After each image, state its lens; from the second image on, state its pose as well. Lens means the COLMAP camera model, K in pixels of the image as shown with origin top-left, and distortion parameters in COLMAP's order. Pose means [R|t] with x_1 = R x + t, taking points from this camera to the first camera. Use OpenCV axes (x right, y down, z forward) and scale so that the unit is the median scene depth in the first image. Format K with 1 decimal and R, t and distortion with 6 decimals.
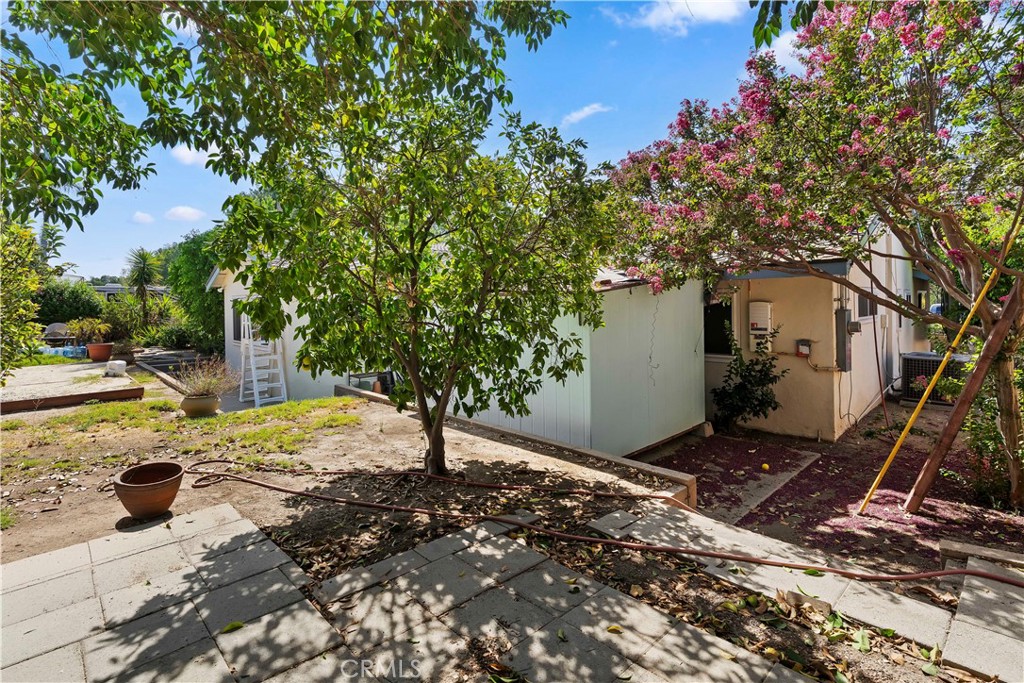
lens RADIAL K [[473.9, 0, 488.7], [0, 473.9, 307.8], [0, 0, 1]] dist [-0.011948, 0.007807]
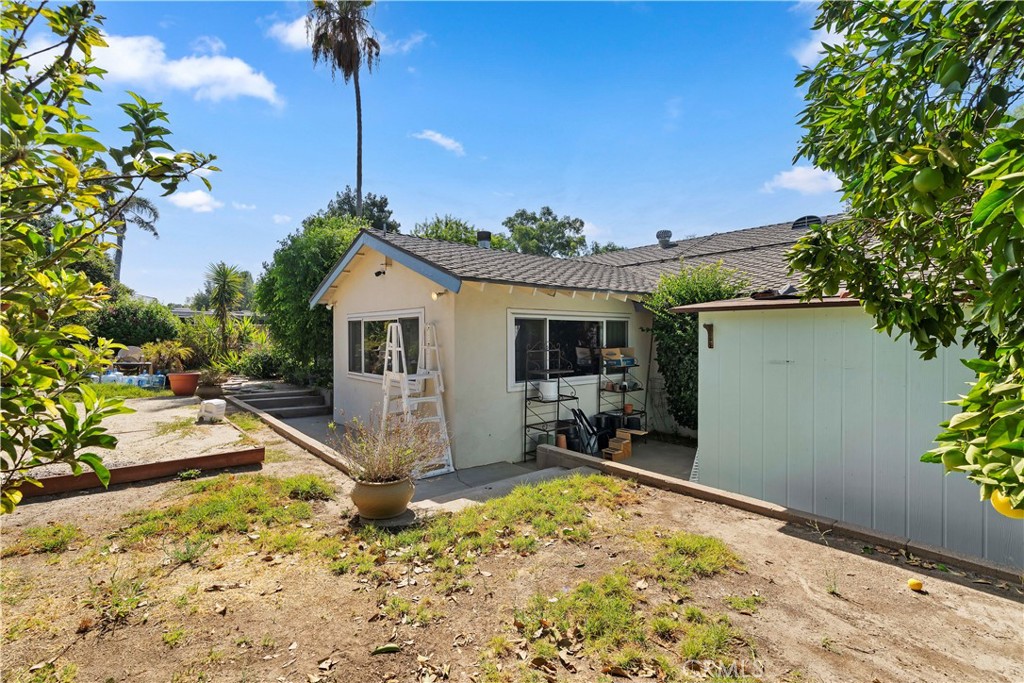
lens RADIAL K [[473.9, 0, 514.0], [0, 473.9, 339.7], [0, 0, 1]] dist [-0.011948, 0.007807]
pose [[0.998395, 0.013407, -0.055023, -0.196175], [-0.013214, 0.999905, 0.003882, 0.008671], [0.055070, -0.003149, 0.998478, 0.207494]]
